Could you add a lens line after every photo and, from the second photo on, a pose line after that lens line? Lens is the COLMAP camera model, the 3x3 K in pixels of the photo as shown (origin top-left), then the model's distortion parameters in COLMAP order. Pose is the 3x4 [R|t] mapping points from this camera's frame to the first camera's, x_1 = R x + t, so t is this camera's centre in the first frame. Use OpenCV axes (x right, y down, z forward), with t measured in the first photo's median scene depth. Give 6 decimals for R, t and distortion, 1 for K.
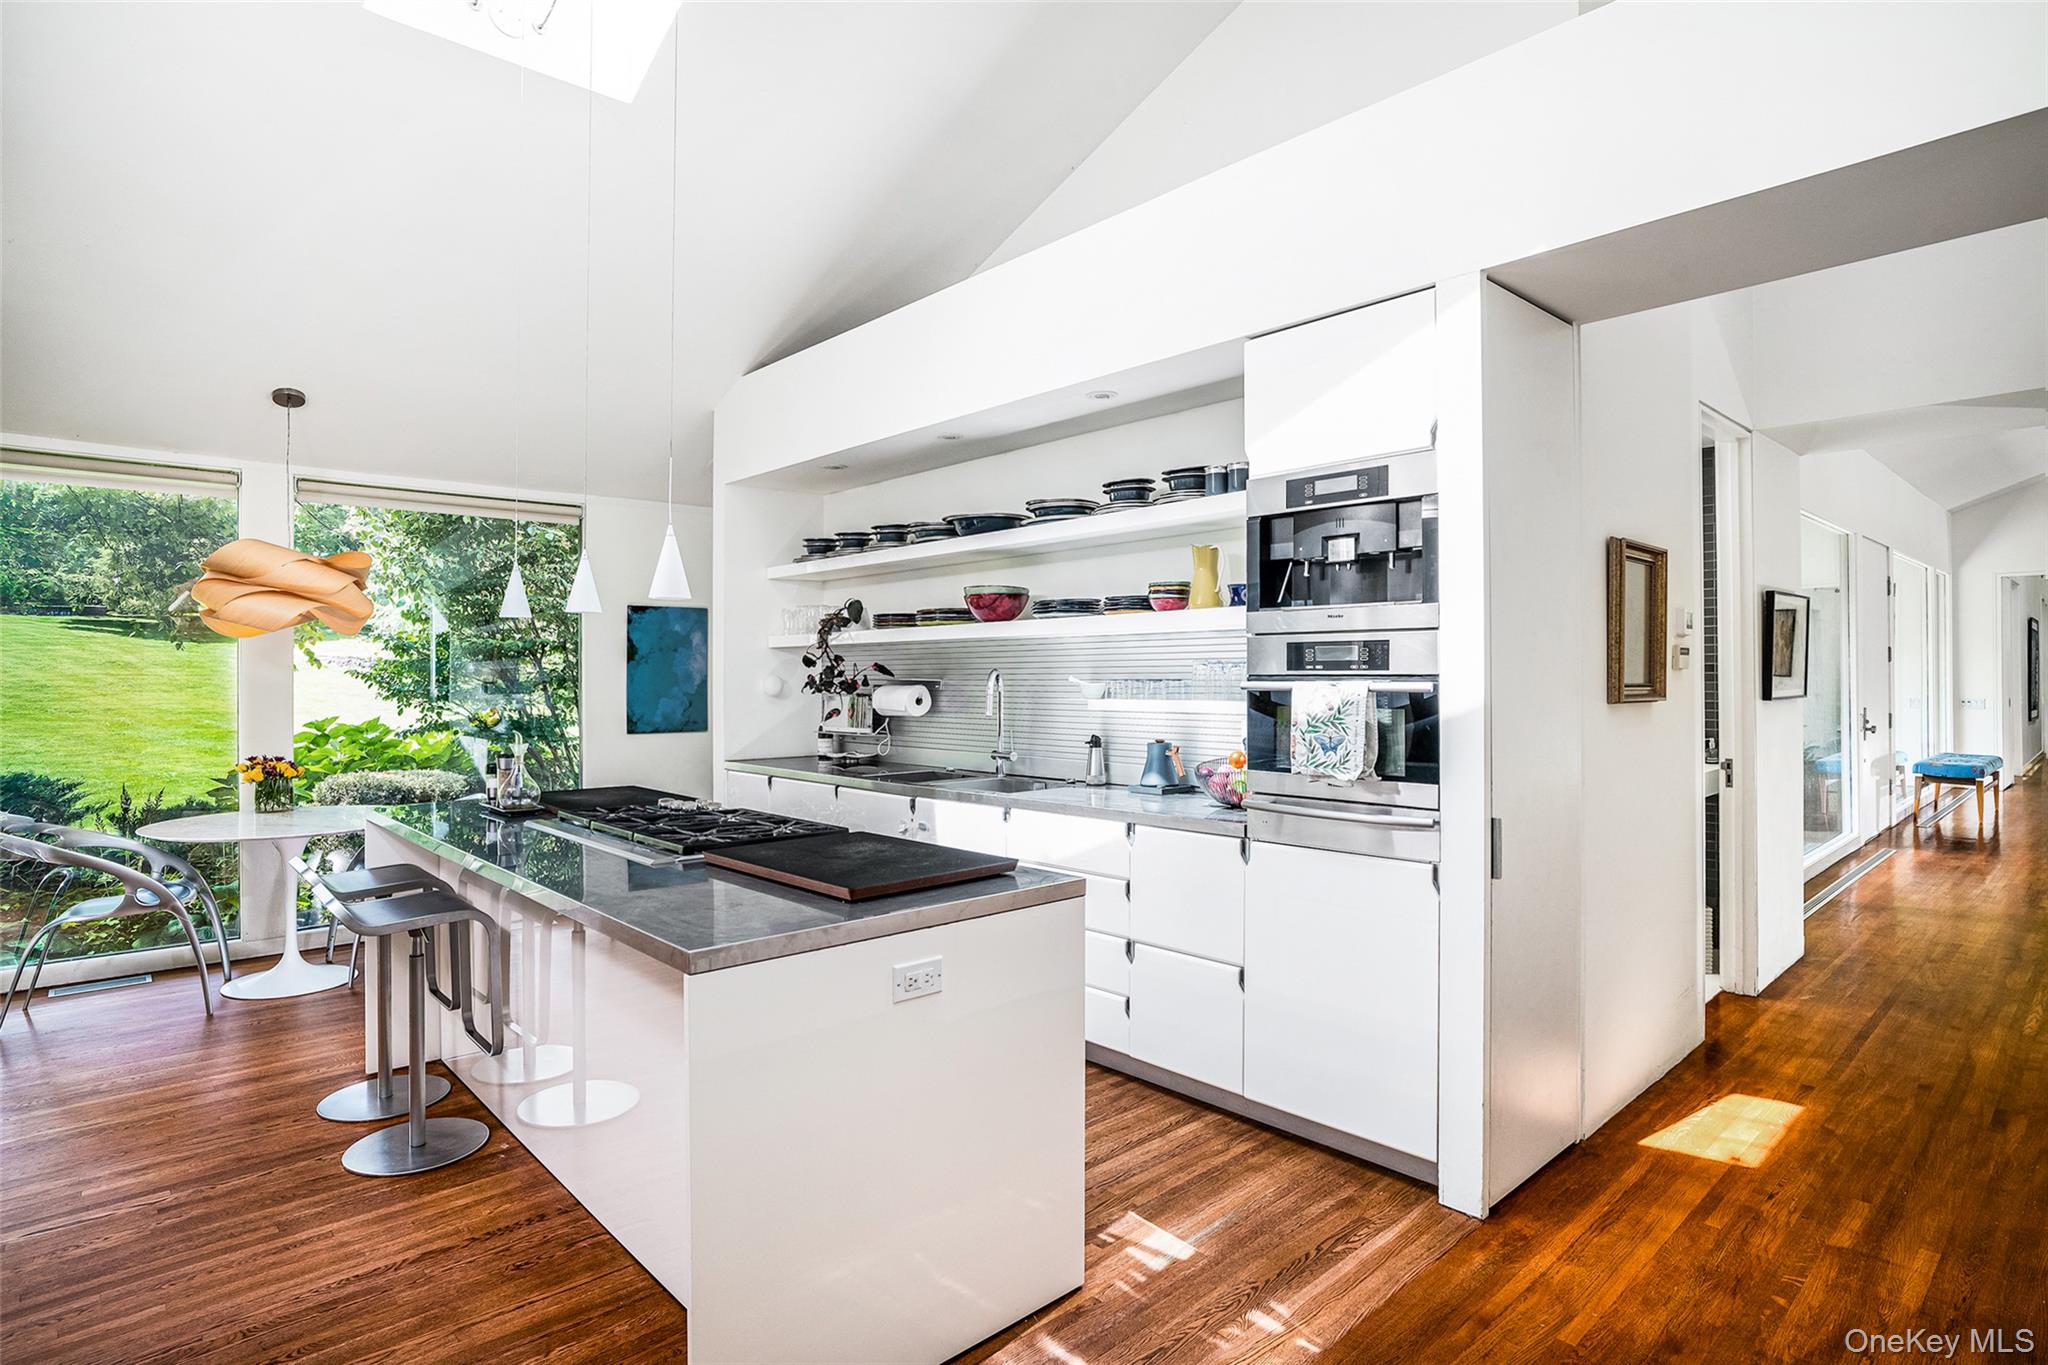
lens RADIAL K [[1058.2, 0, 1027.6], [0, 1058.2, 665.7], [0, 0, 1]] dist [-0.005652, 0.000161]
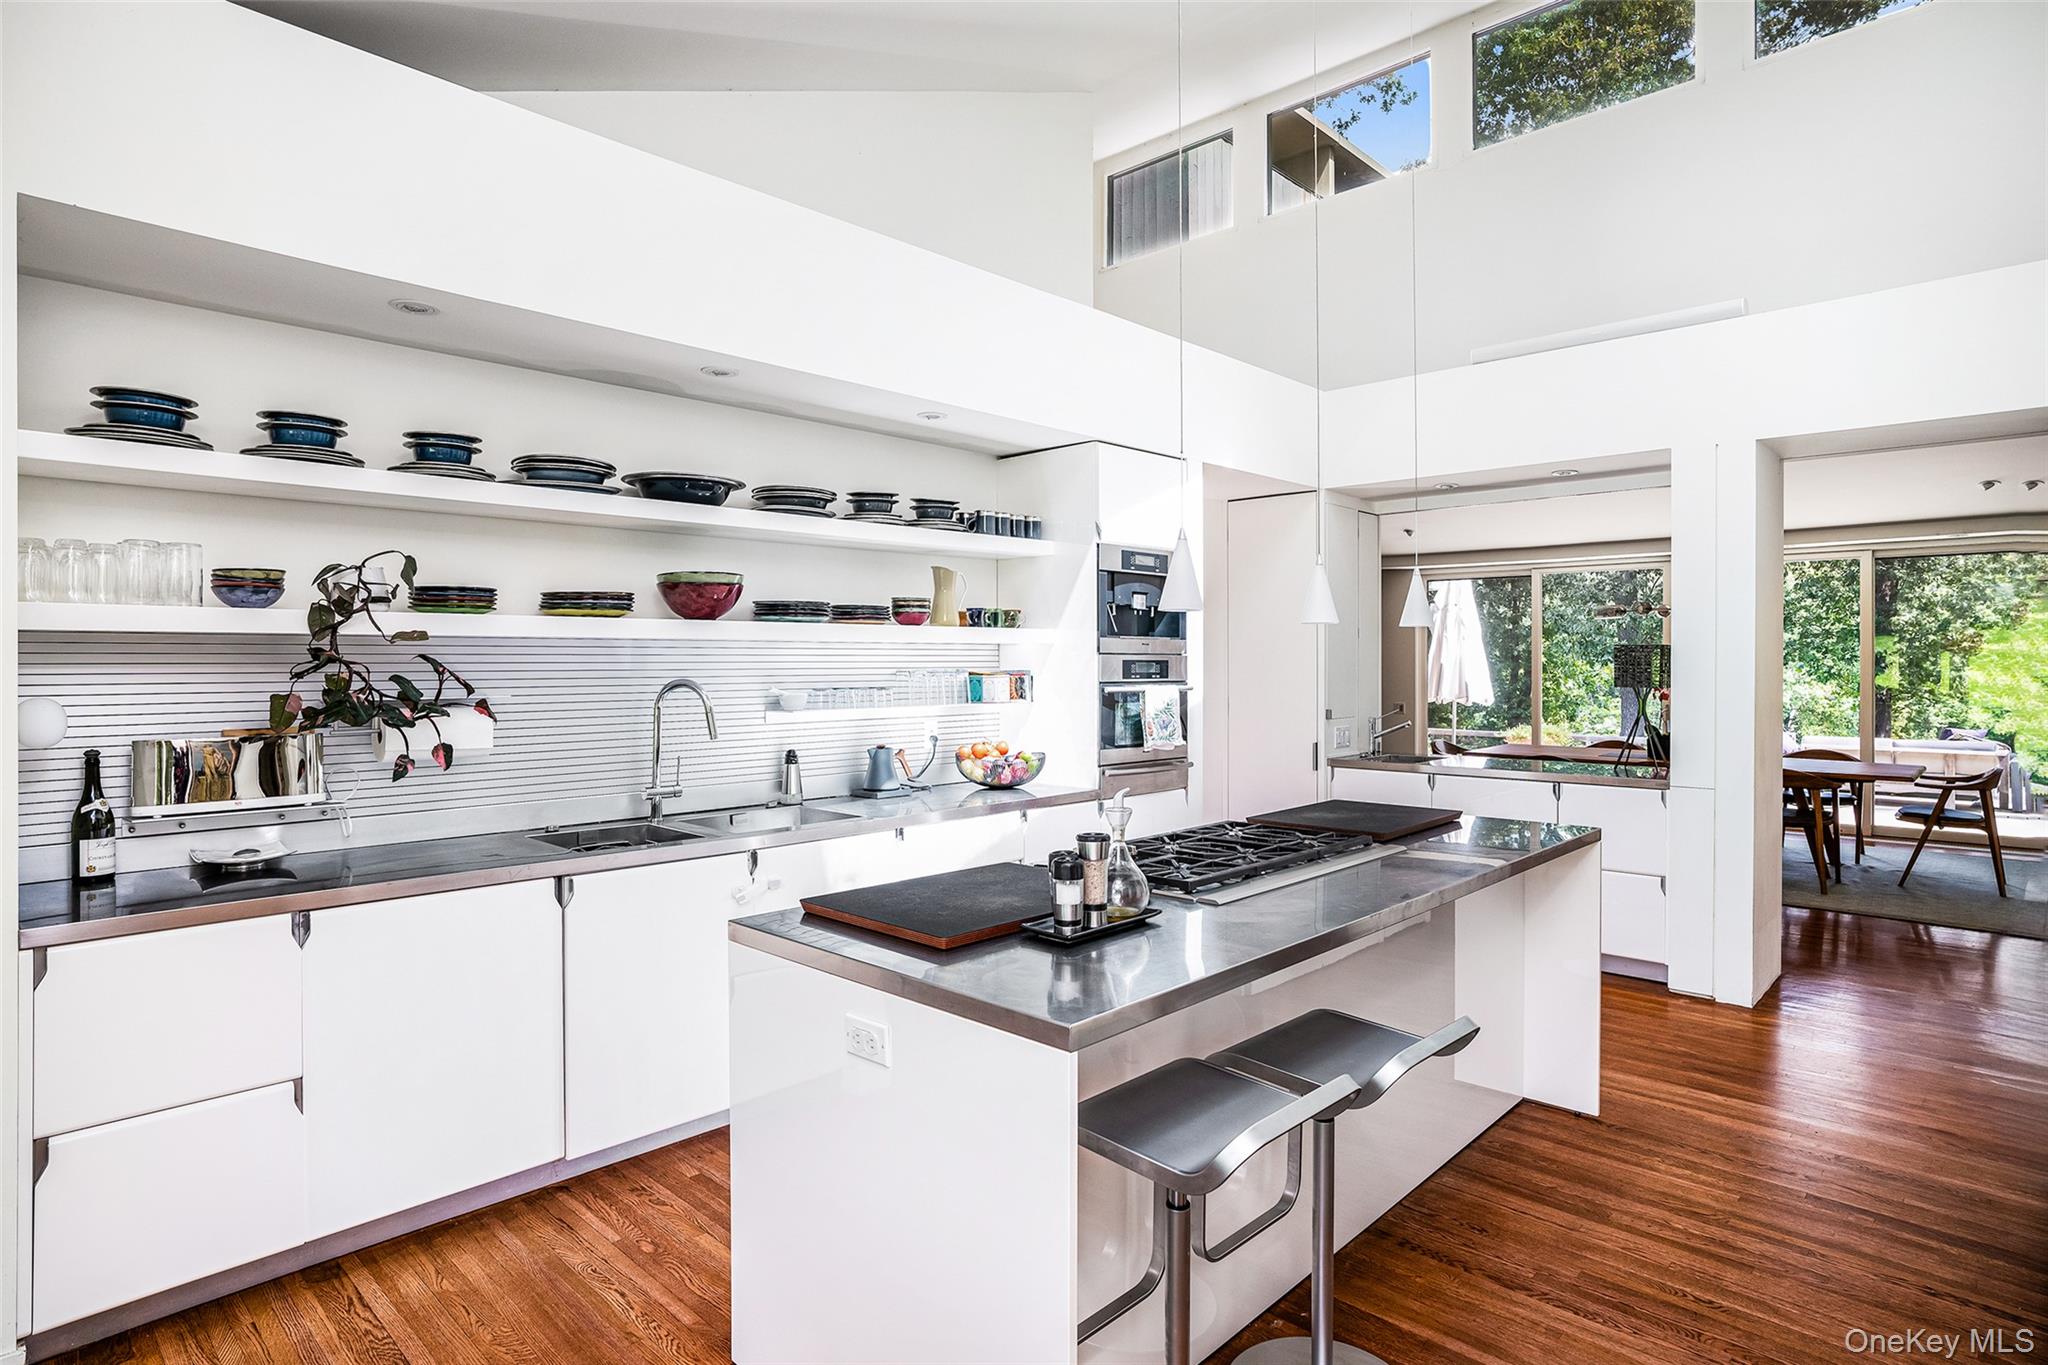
lens RADIAL K [[1058.2, 0, 1027.1], [0, 1058.2, 681.3], [0, 0, 1]] dist [-0.005652, 0.000161]
pose [[-0.057856, -0.015150, 0.998210, -1.236836], [-0.000721, 0.999885, 0.015134, -0.014362], [-0.998325, 0.000156, -0.057861, 1.230459]]
